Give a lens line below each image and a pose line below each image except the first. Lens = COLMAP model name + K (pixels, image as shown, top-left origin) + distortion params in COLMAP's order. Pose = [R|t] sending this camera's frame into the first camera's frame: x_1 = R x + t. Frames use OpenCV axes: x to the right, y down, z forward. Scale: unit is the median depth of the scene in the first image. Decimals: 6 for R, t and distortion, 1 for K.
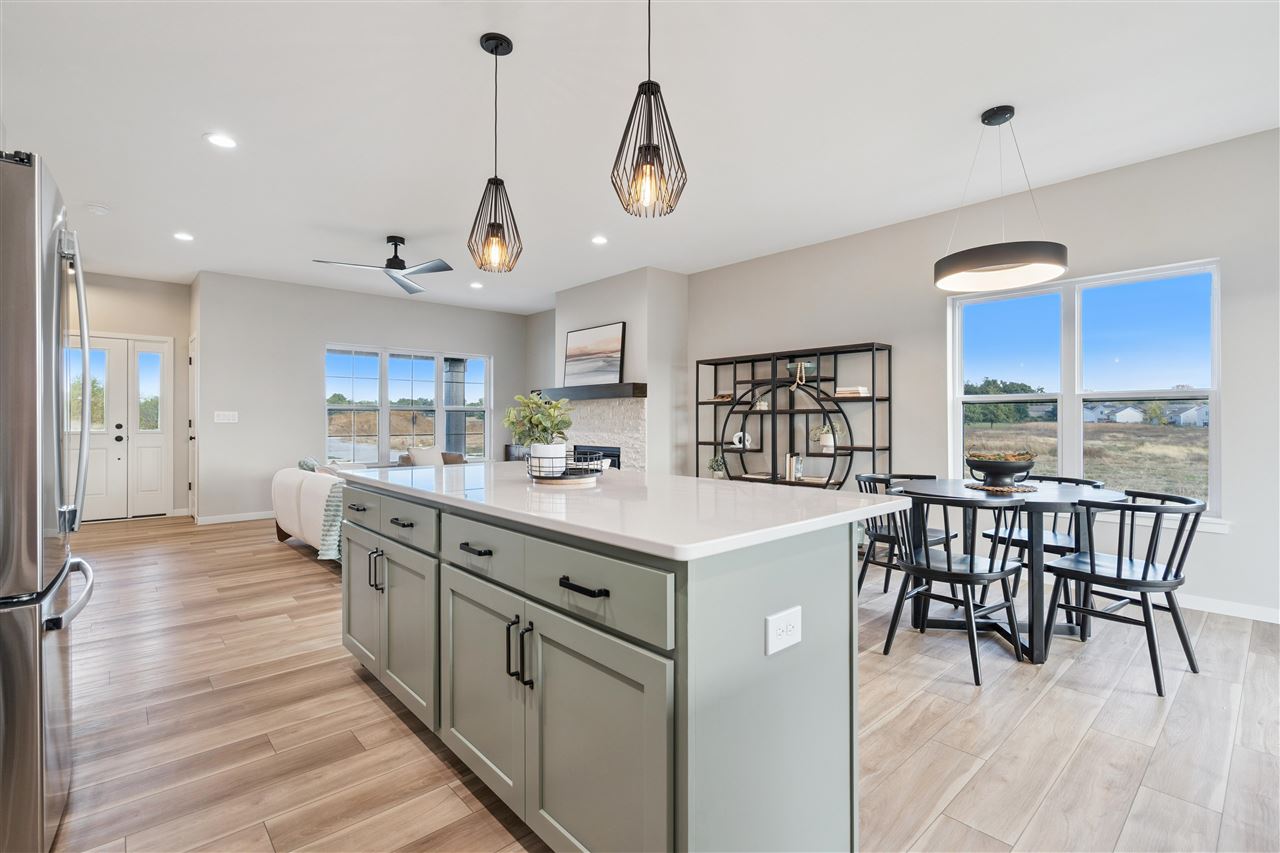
lens RADIAL K [[585.9, 0, 639.0], [0, 585.9, 423.4], [0, 0, 1]] dist [-0.003402, 0.000292]
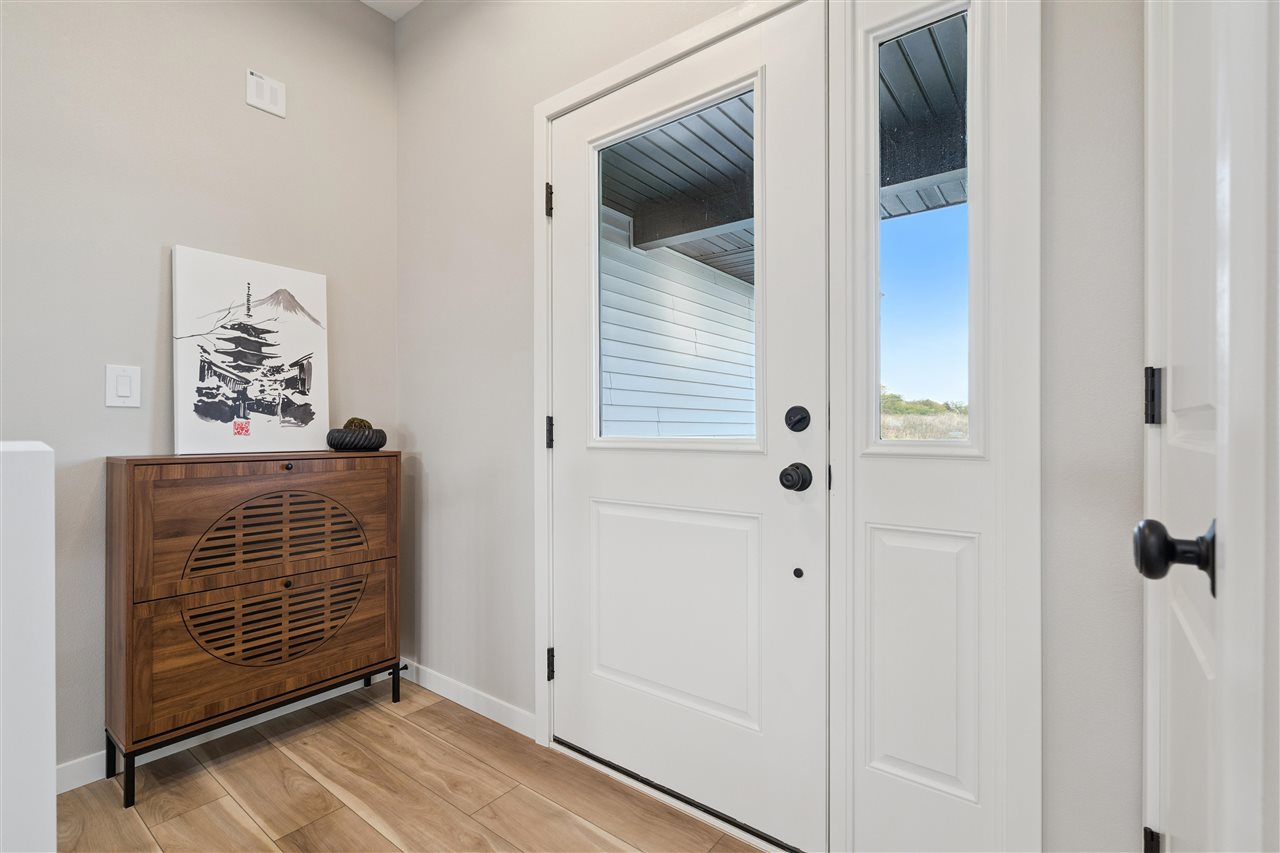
lens RADIAL K [[585.9, 0, 638.5], [0, 585.9, 428.7], [0, 0, 1]] dist [-0.003402, 0.000292]
pose [[0.169800, -0.002018, -0.985476, -0.693239], [-0.001828, 0.999996, -0.002363, 0.009293], [0.985477, 0.002203, 0.169796, 0.908413]]
